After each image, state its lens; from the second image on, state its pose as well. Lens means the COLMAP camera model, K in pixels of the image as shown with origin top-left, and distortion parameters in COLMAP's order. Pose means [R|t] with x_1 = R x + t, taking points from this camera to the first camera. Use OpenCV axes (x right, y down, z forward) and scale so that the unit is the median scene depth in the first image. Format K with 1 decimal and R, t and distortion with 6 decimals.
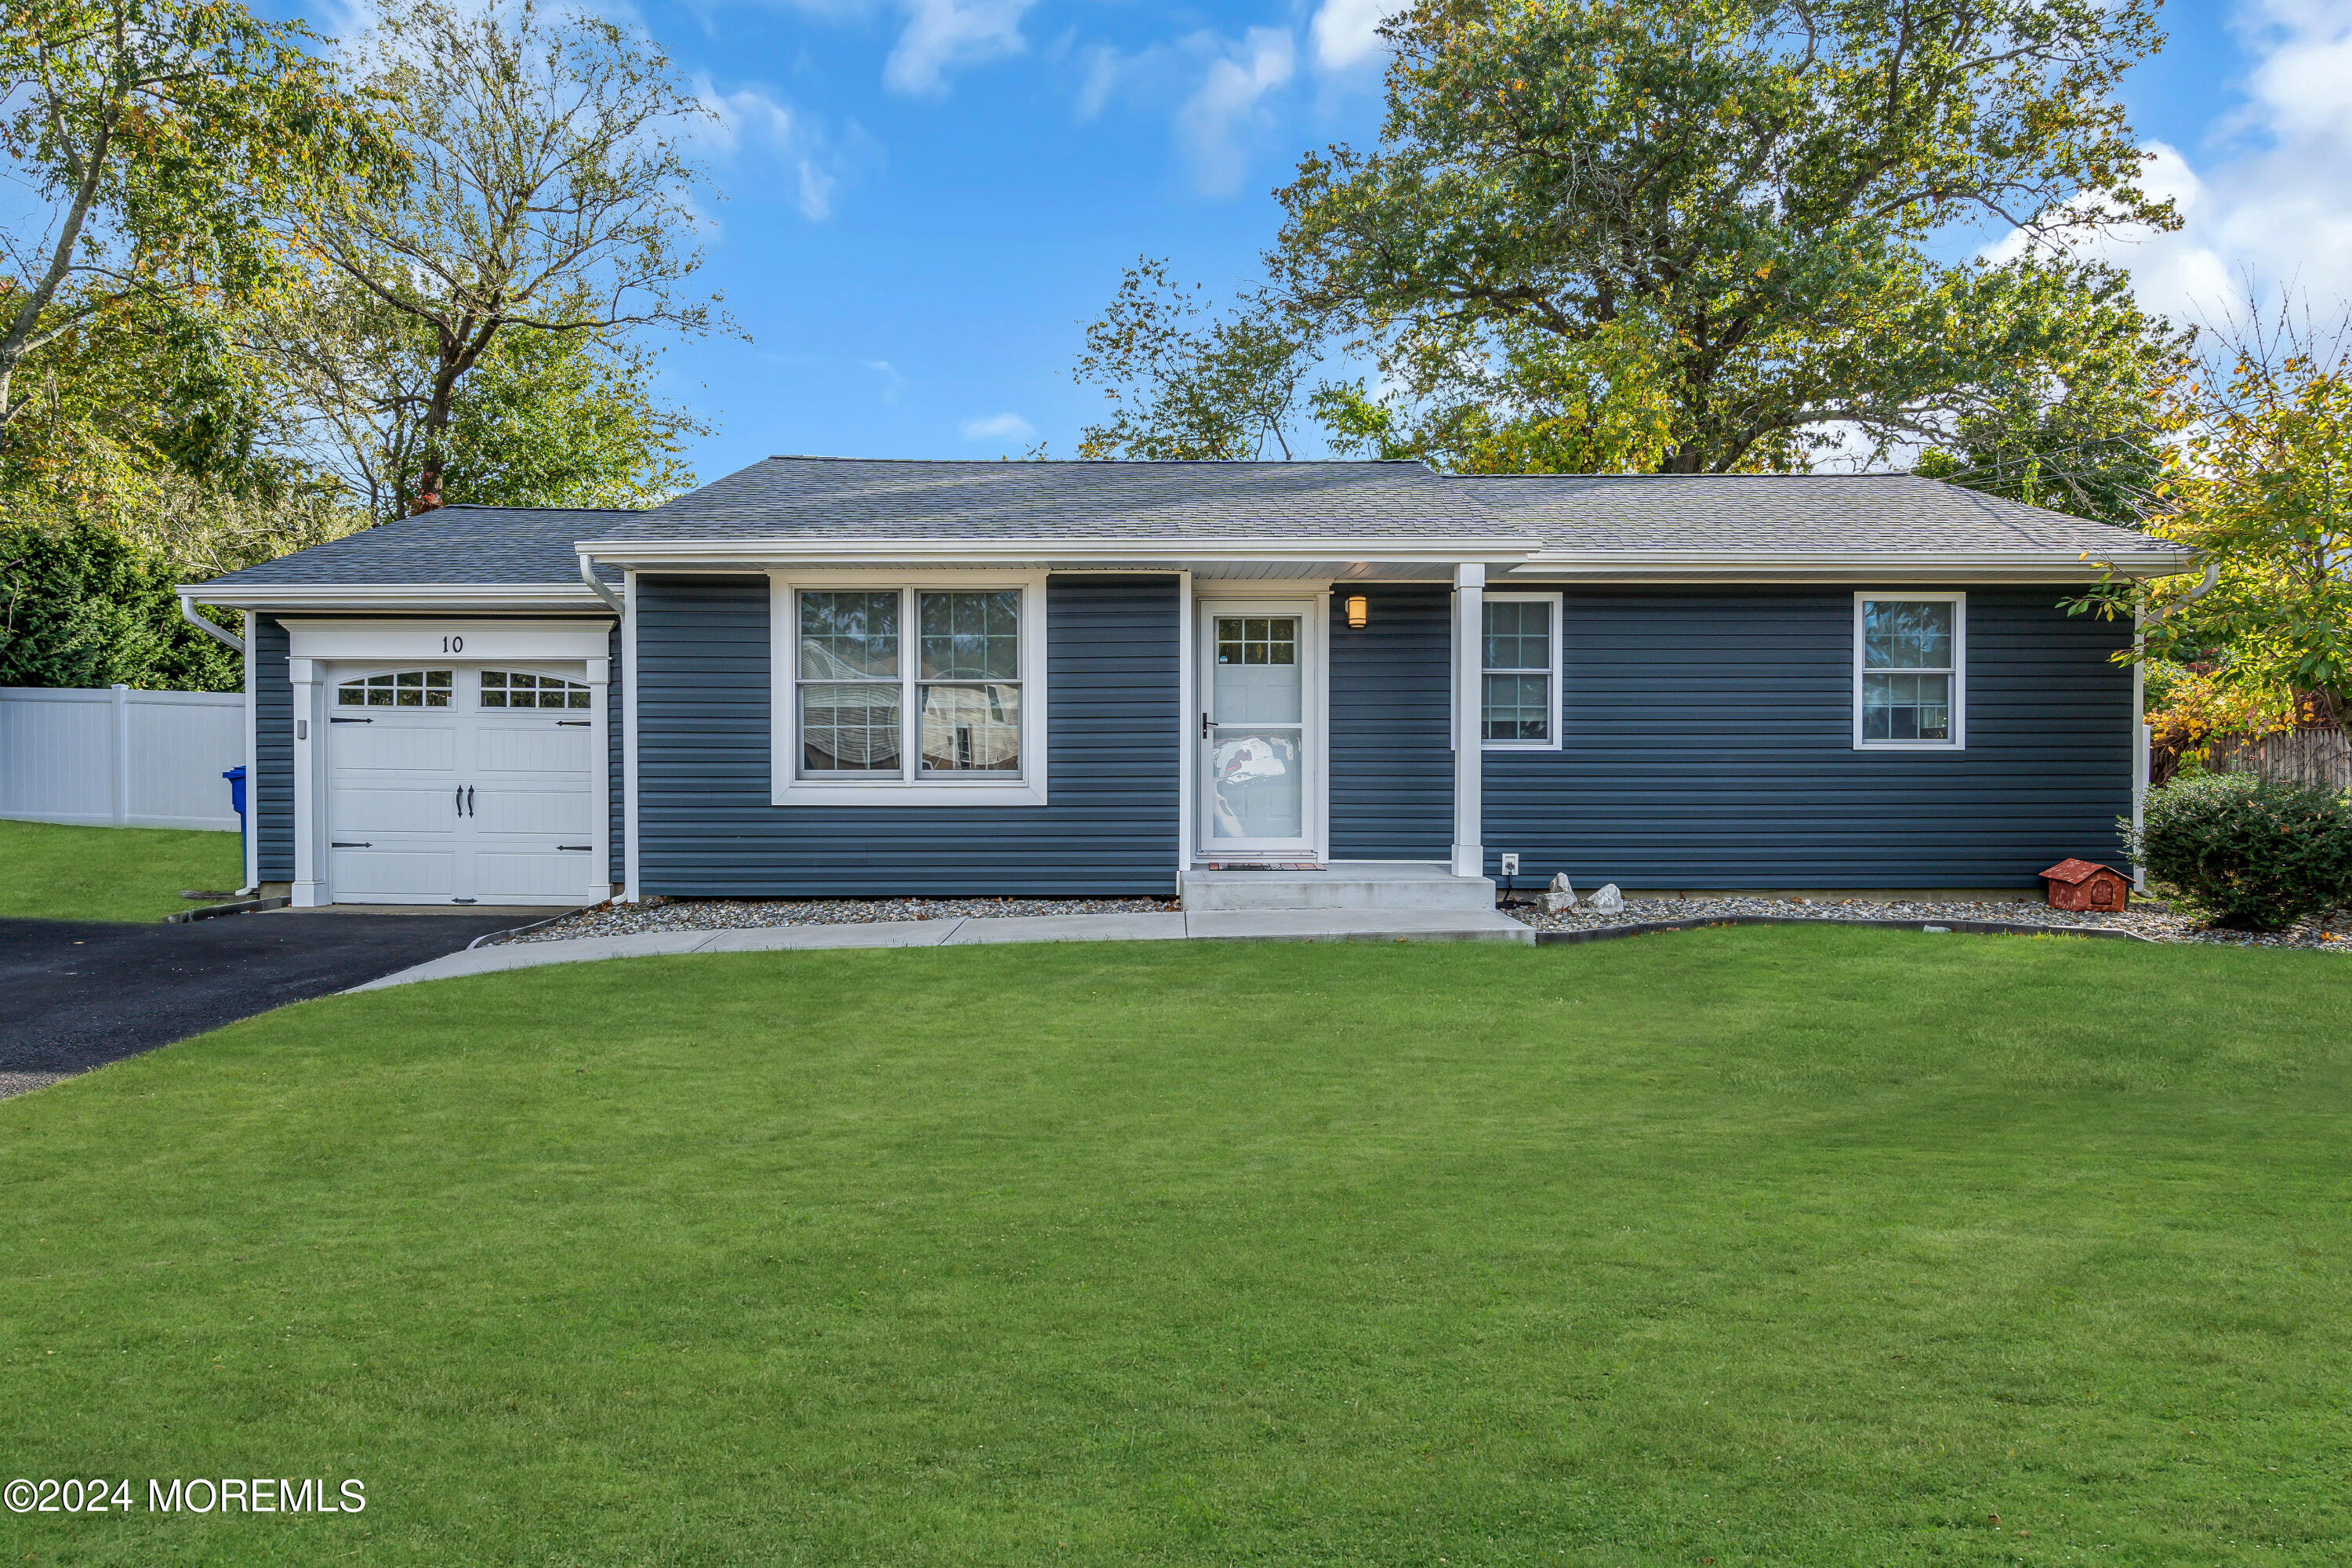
lens RADIAL K [[1179.6, 0, 1176.0], [0, 1179.6, 784.0], [0, 0, 1]] dist [0.001624, 0.000395]
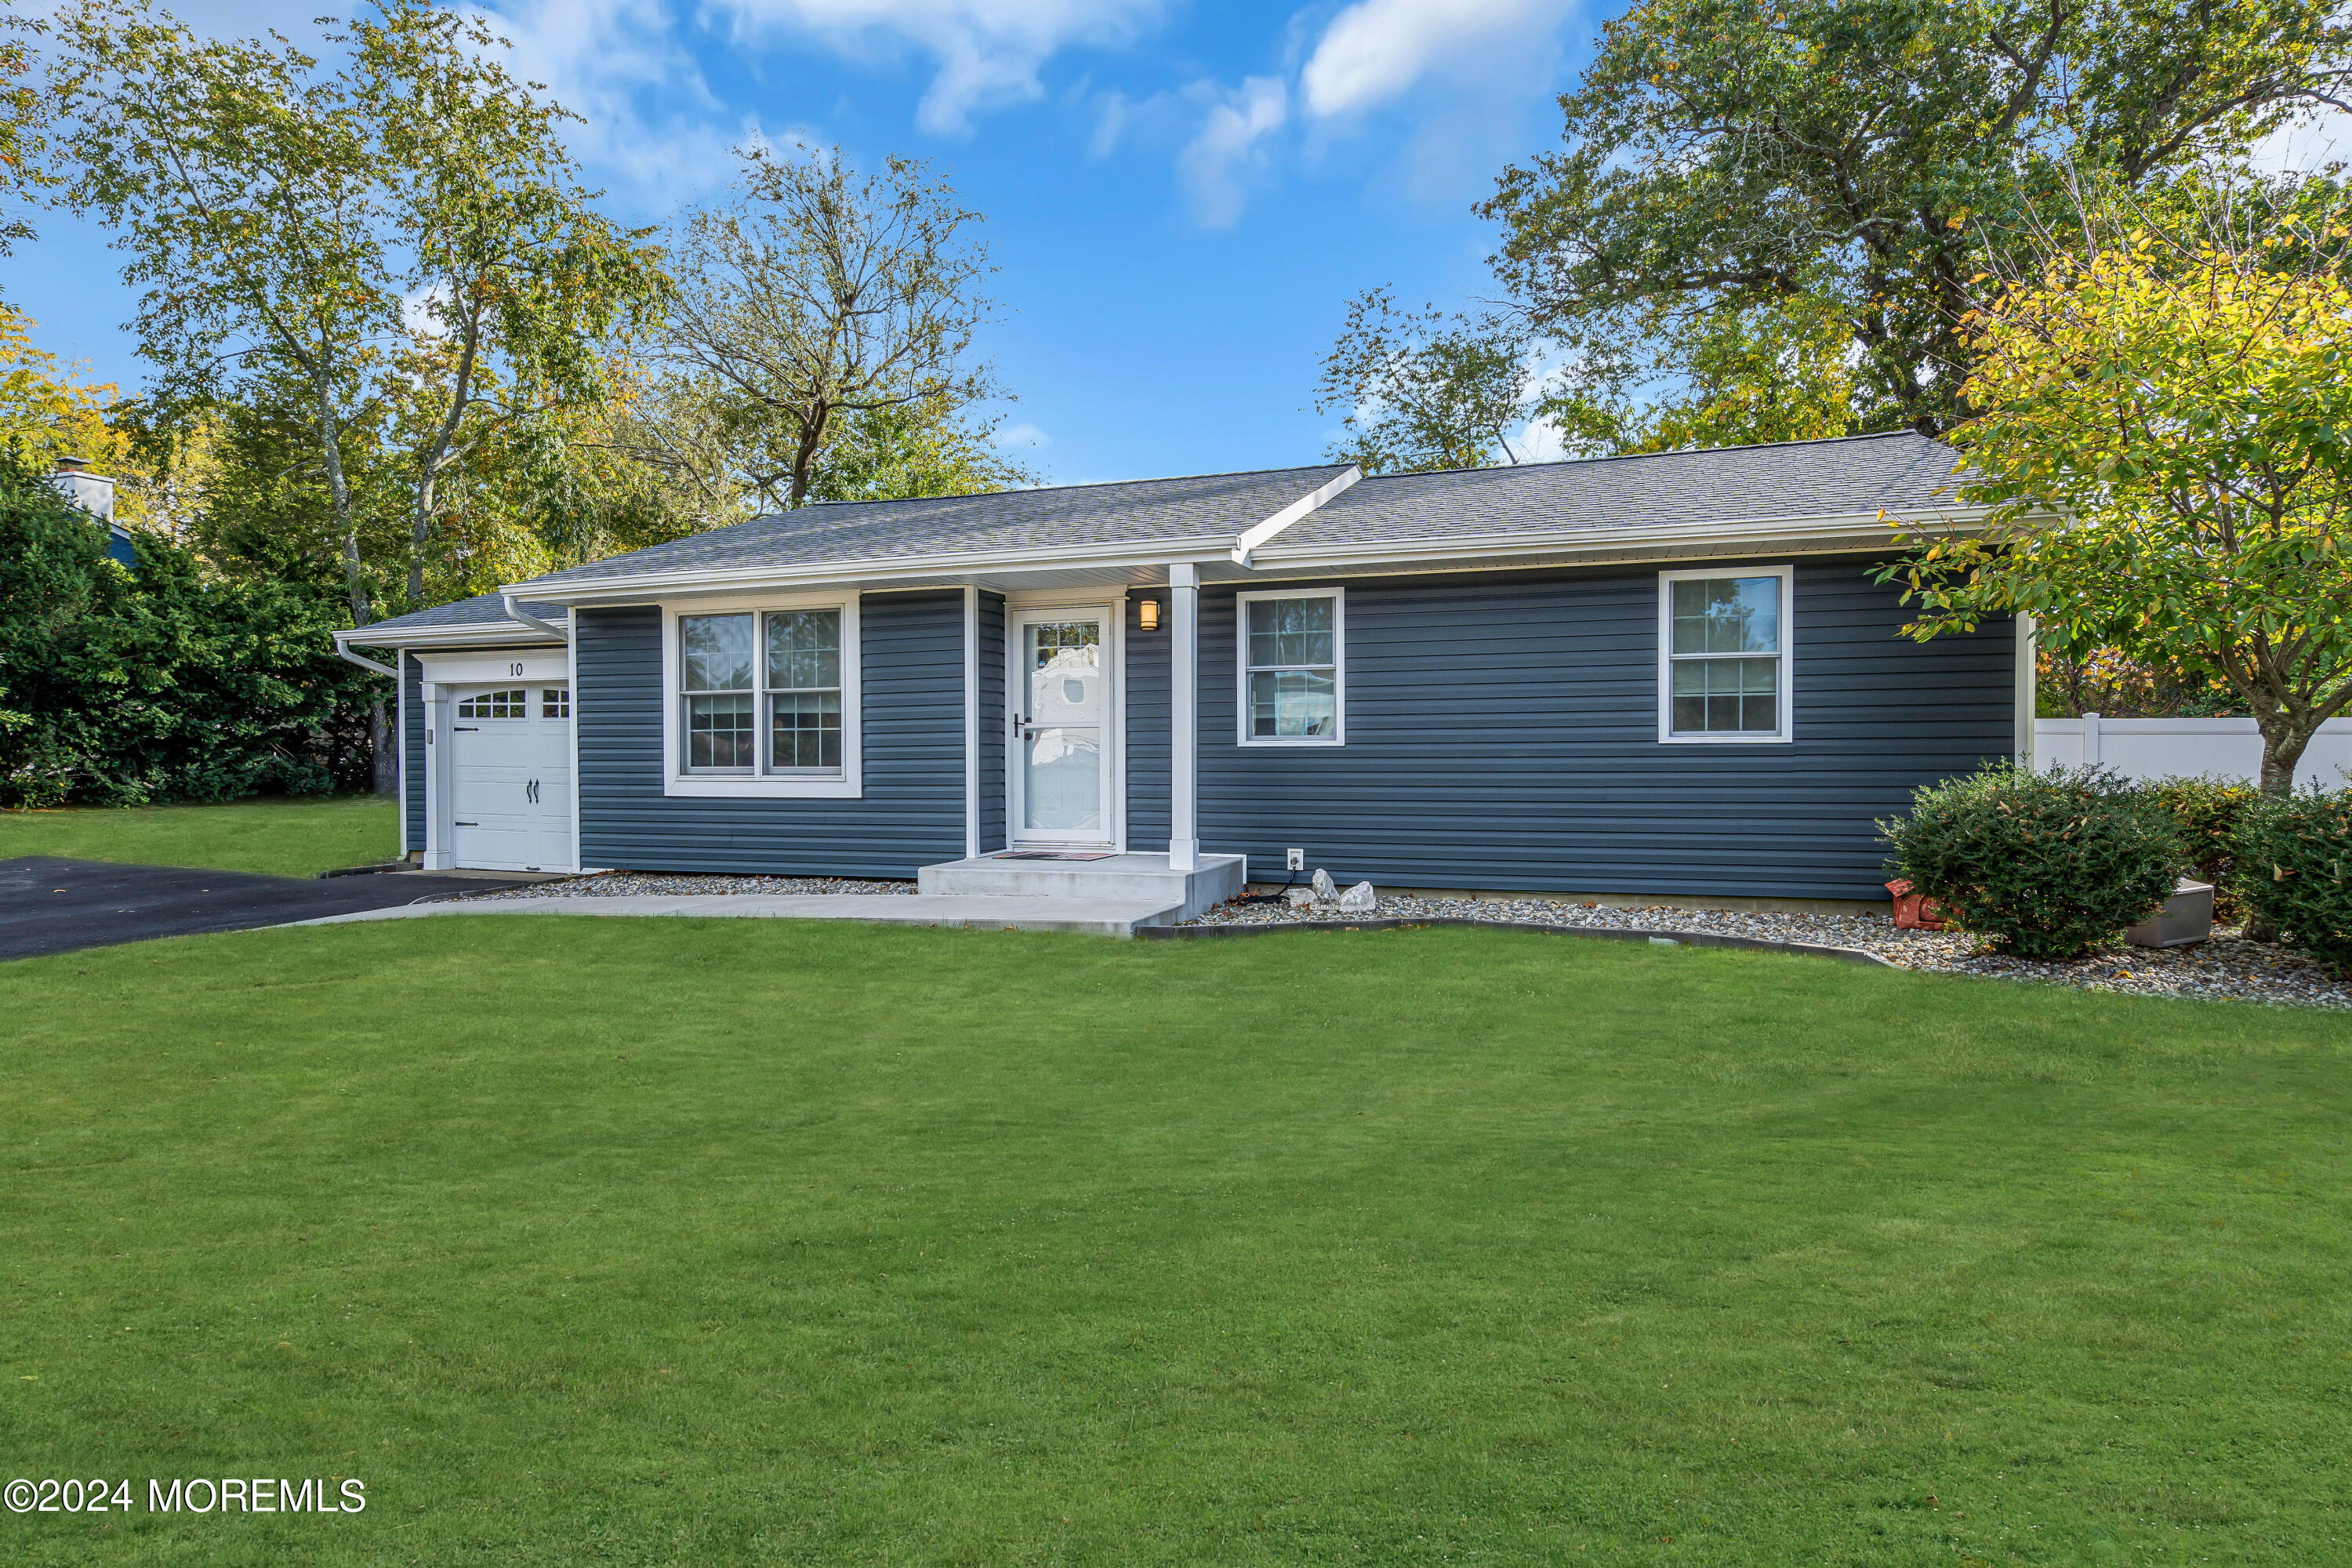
lens RADIAL K [[1067.2, 0, 1169.8], [0, 1067.2, 783.1], [0, 0, 1]] dist [-0.003582, 0.001460]
pose [[0.959304, 0.002796, -0.282363, 0.440354], [-0.001238, 0.999983, 0.005696, -0.001911], [0.282374, -0.005115, 0.959291, 0.093767]]
